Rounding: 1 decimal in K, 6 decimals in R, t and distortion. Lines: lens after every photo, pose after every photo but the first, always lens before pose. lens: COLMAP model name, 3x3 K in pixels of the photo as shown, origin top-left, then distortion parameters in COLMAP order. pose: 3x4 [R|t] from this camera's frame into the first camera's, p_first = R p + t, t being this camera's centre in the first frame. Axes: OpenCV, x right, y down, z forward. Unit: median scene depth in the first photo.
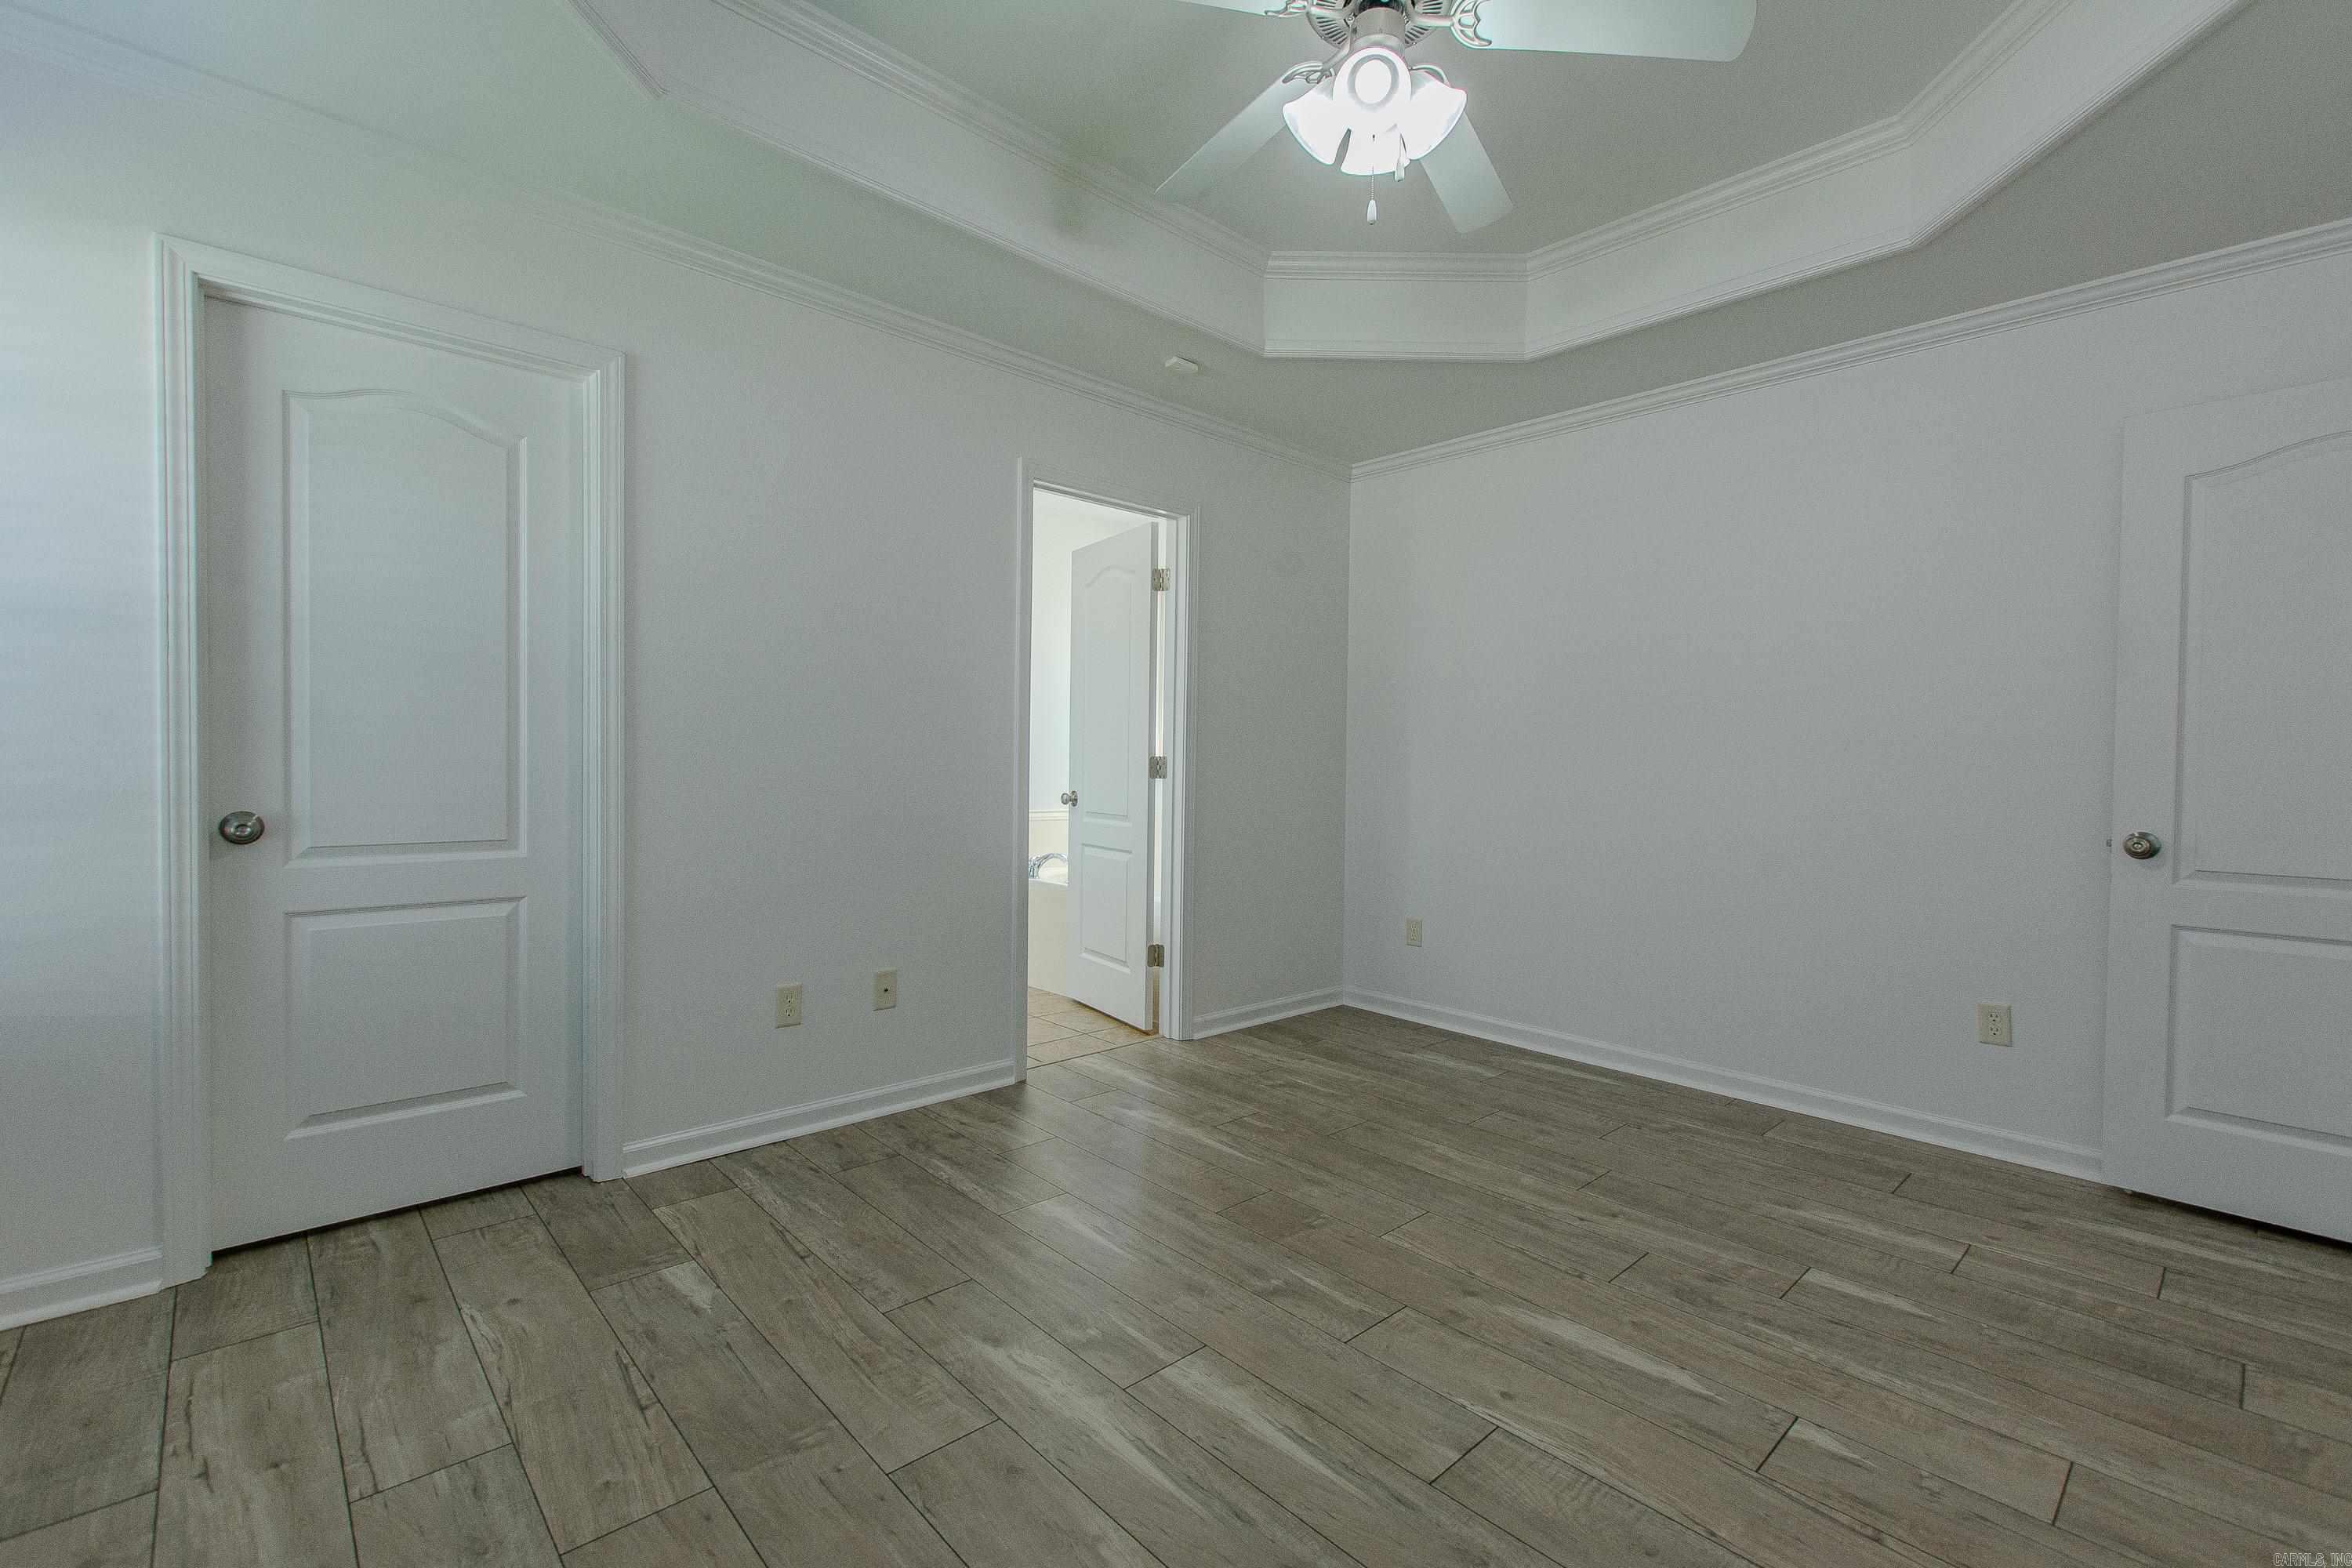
lens RADIAL K [[1023.5, 0, 1187.4], [0, 1023.5, 780.8], [0, 0, 1]] dist [0.002816, 0.000091]
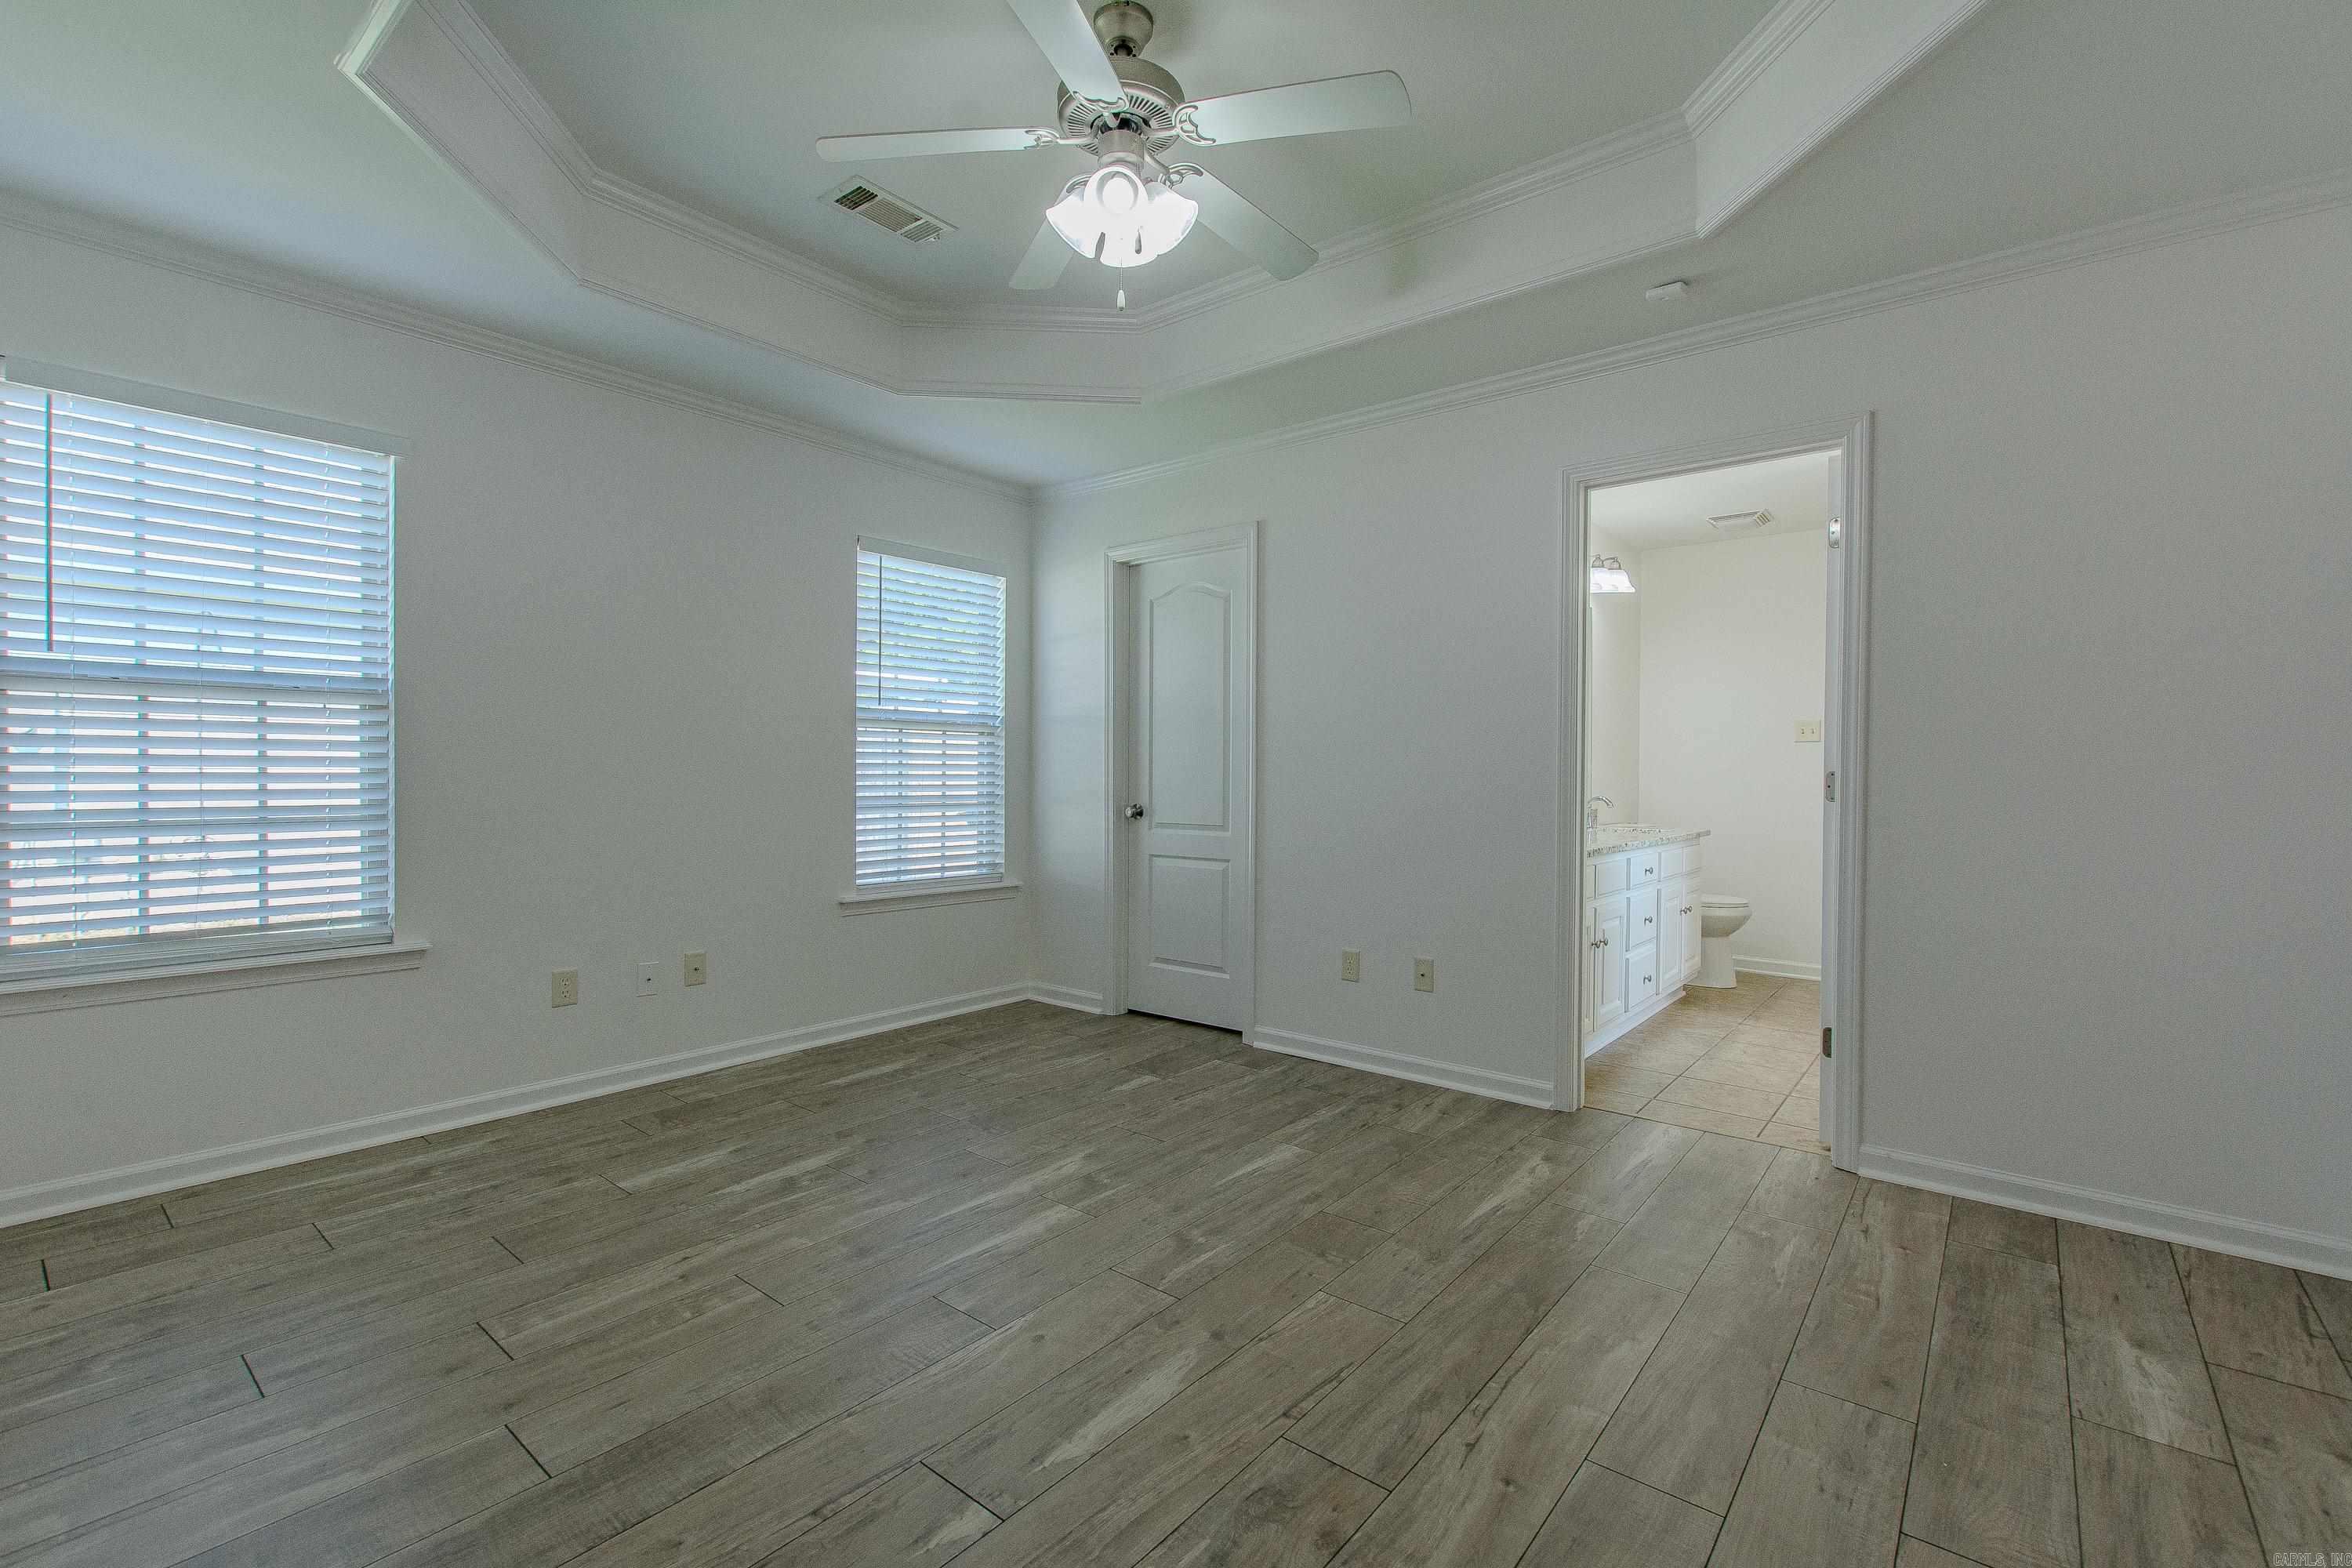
lens RADIAL K [[1023.5, 0, 1187.5], [0, 1023.5, 781.6], [0, 0, 1]] dist [0.002816, 0.000091]
pose [[0.130036, -0.009212, -0.991466, 1.086029], [-0.025509, 0.999595, -0.012633, 0.007371], [0.991181, 0.026934, 0.129748, 0.757232]]
